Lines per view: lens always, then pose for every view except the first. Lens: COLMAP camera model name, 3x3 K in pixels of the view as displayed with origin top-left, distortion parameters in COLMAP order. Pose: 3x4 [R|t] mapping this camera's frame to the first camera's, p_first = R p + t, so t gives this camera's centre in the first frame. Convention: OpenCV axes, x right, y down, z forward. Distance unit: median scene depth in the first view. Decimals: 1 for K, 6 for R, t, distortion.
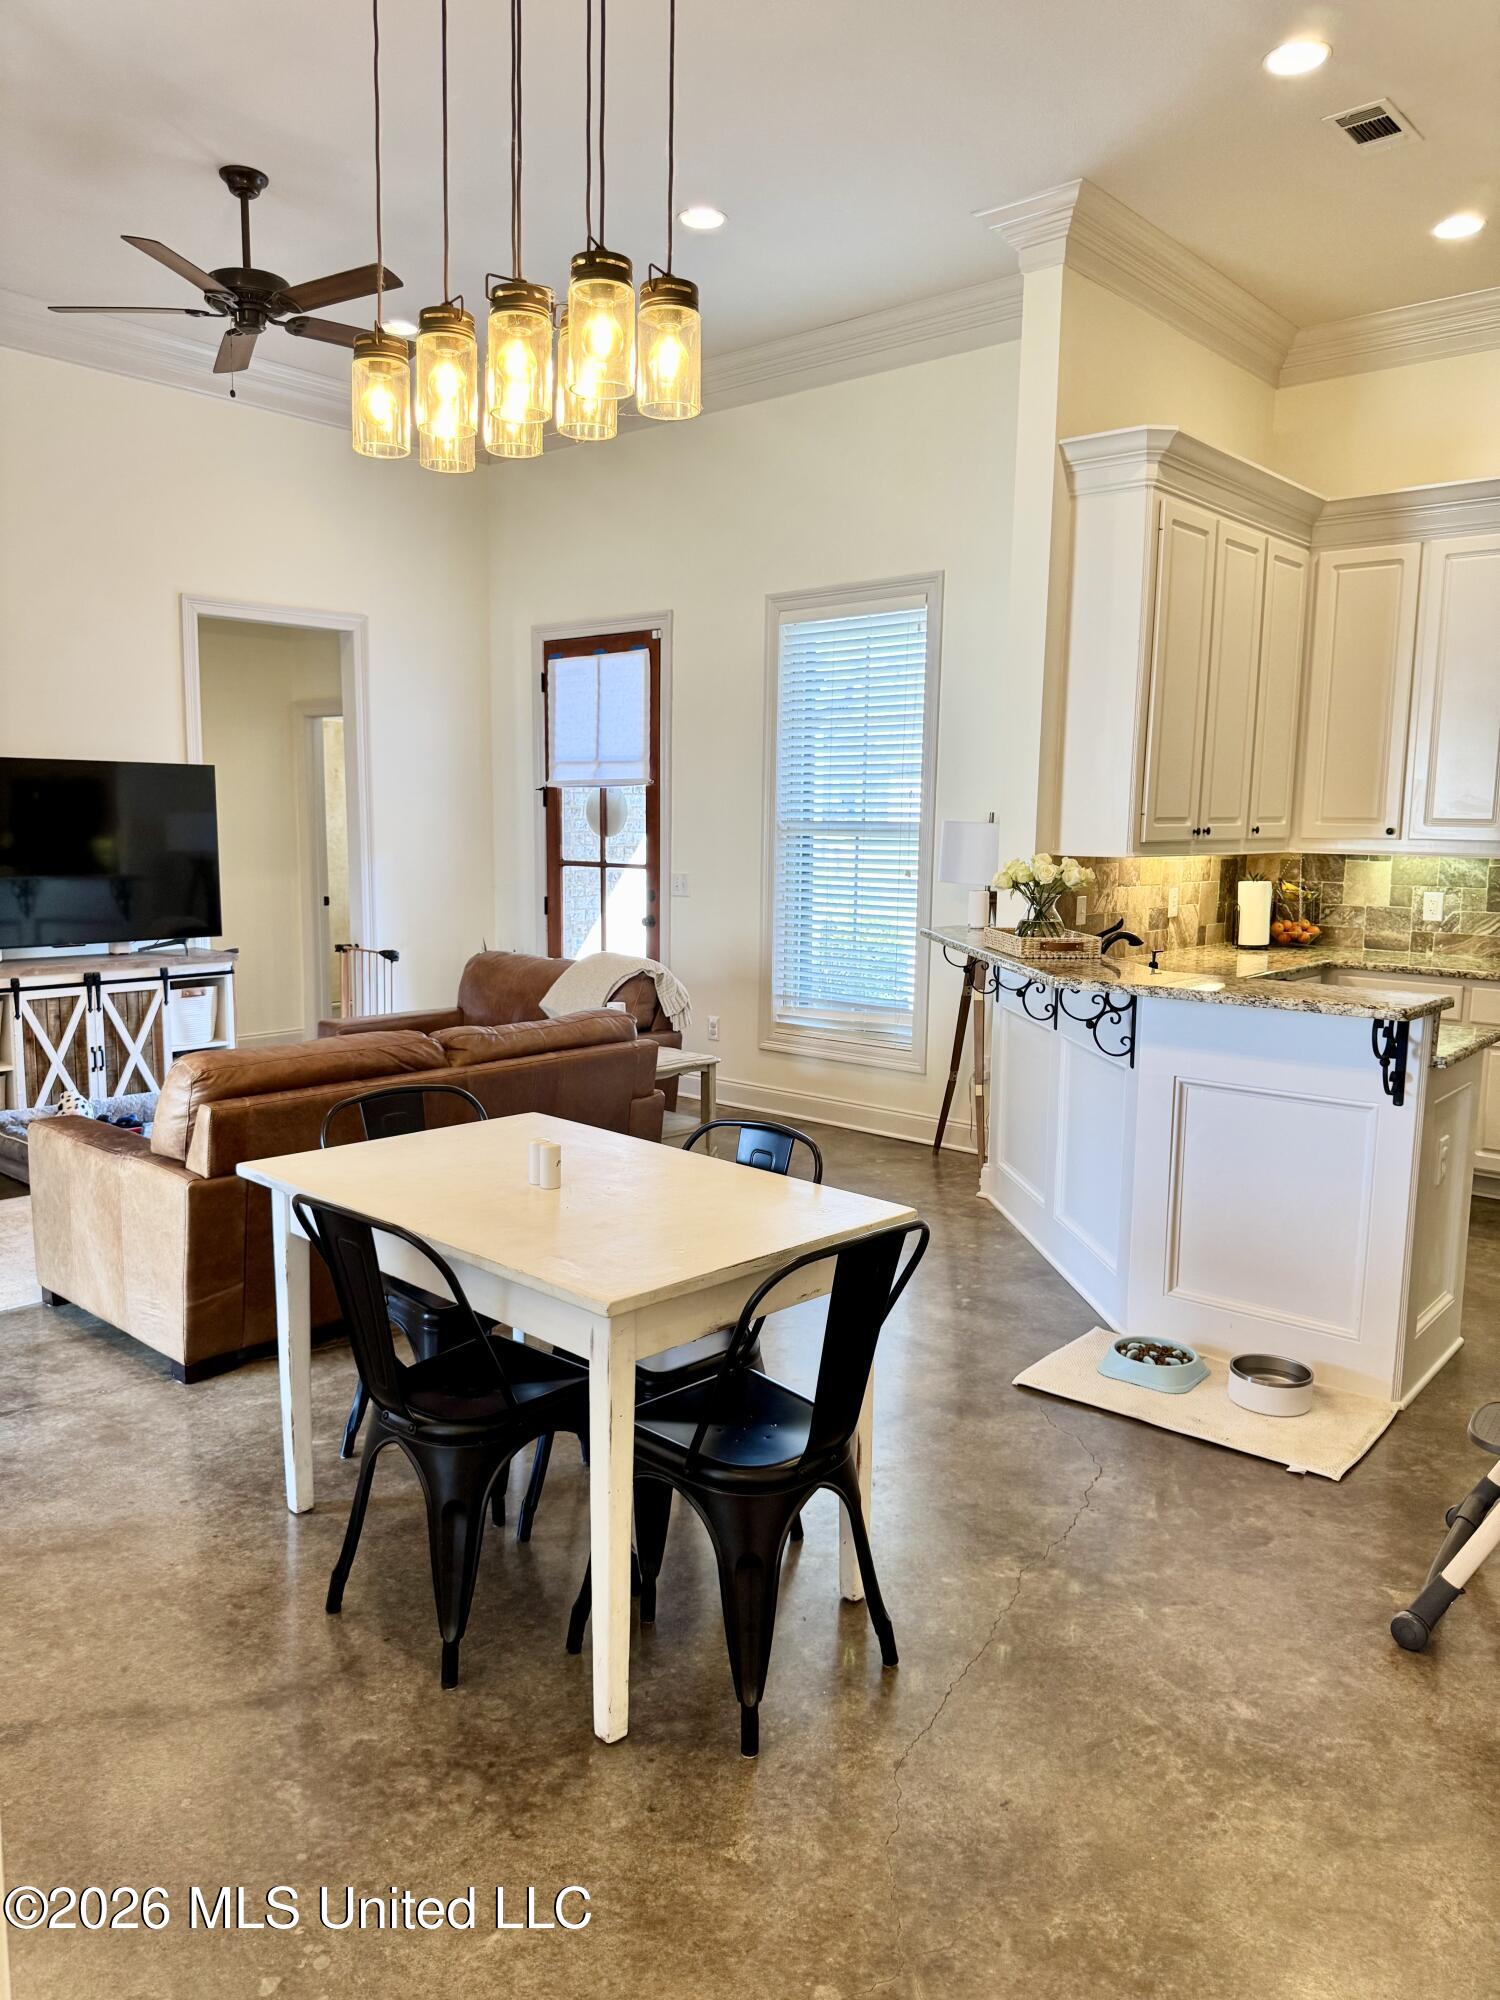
lens RADIAL K [[1412.3, 0, 759.8], [0, 1412.3, 1011.0], [0, 0, 1]] dist [0.106097, -0.205777]
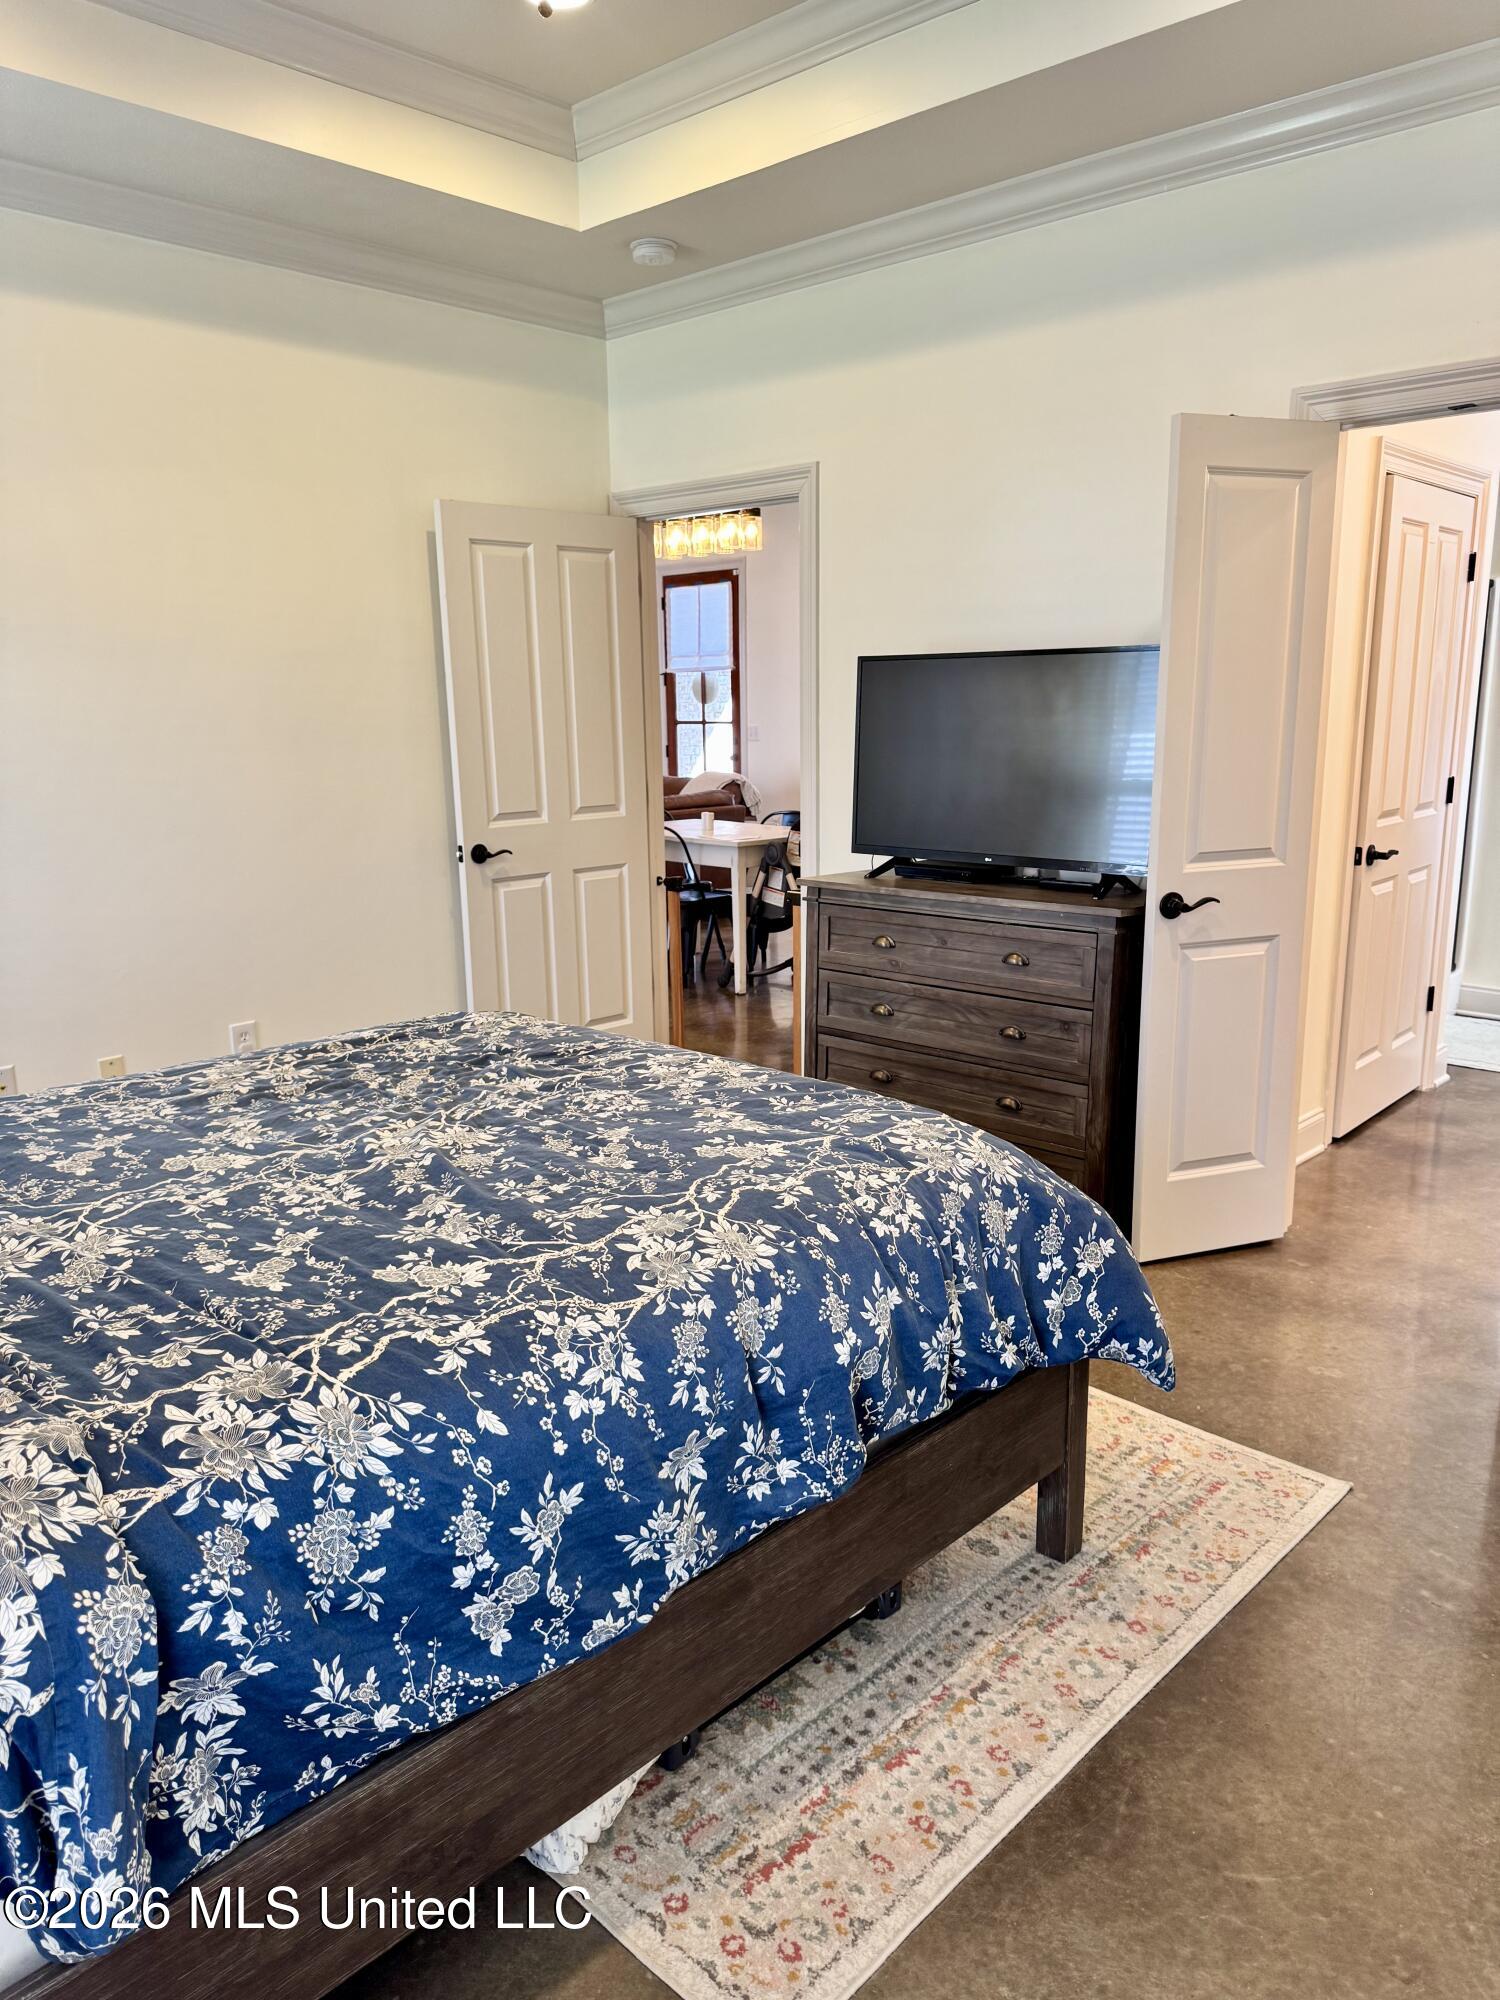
lens RADIAL K [[1412.3, 0, 759.8], [0, 1412.3, 1011.0], [0, 0, 1]] dist [0.106097, -0.205777]
pose [[0.998726, -0.012851, -0.048788, 0.026814], [0.016377, 0.997228, 0.072579, 0.116814], [0.047720, -0.073285, 0.996169, -0.665990]]
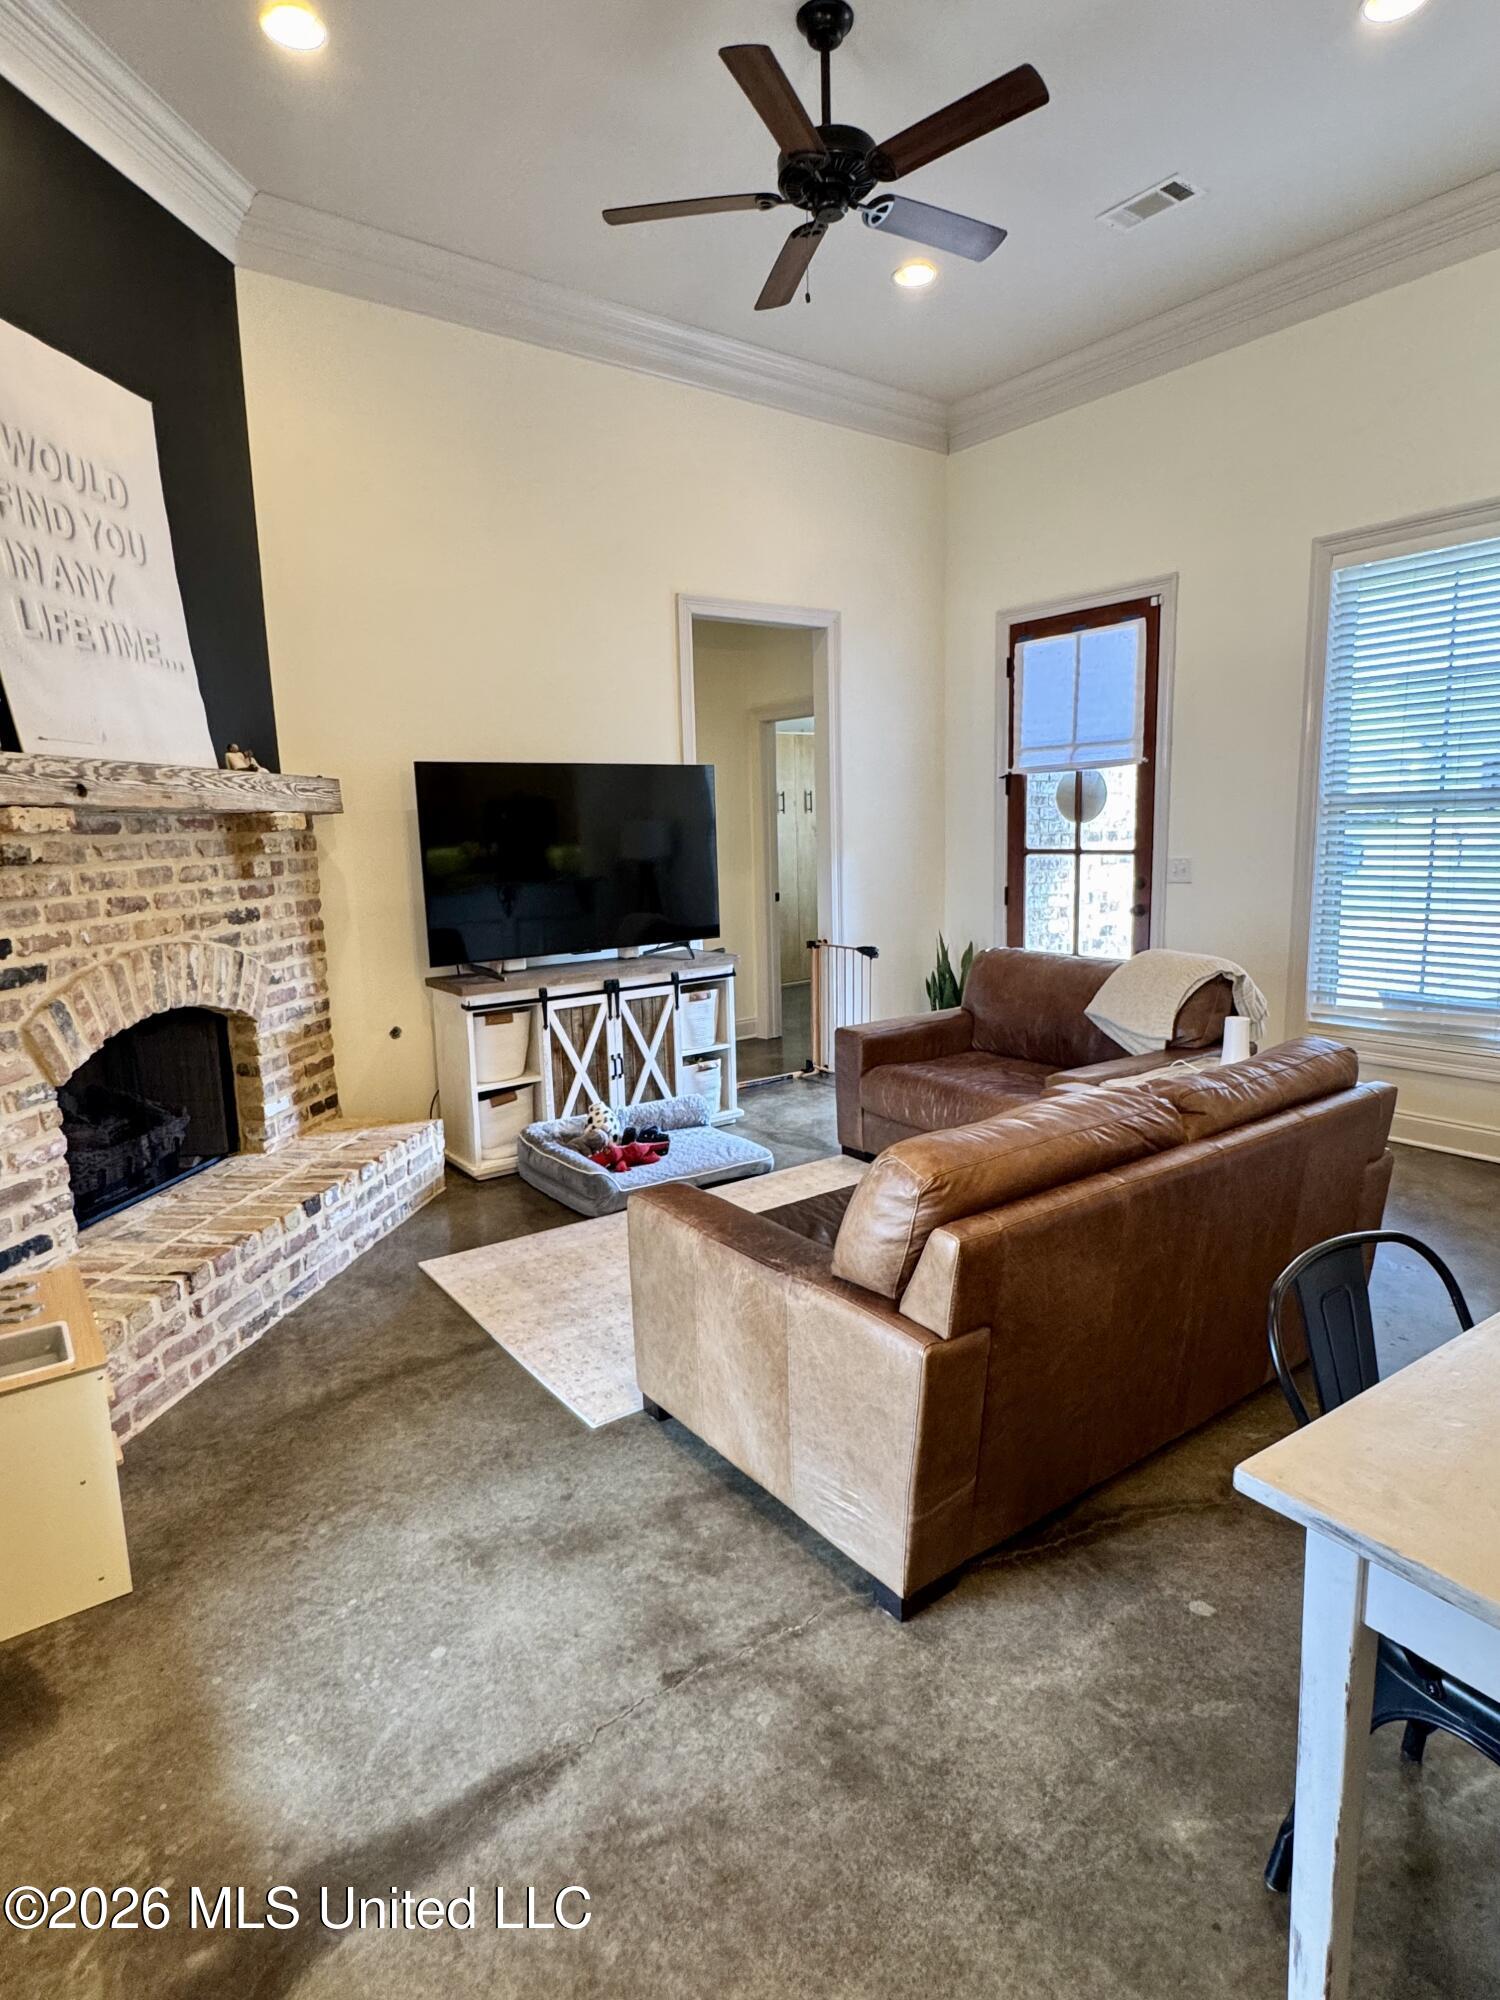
lens RADIAL K [[1073.1, 0, 750.0], [0, 1073.1, 1000.0], [0, 0, 1]] dist [-0.001518, -0.028349]
pose [[0.978239, -0.006931, -0.207367, -0.204622], [0.012954, 0.999532, 0.027700, -0.029752], [0.207079, -0.029783, 0.977871, 0.276341]]
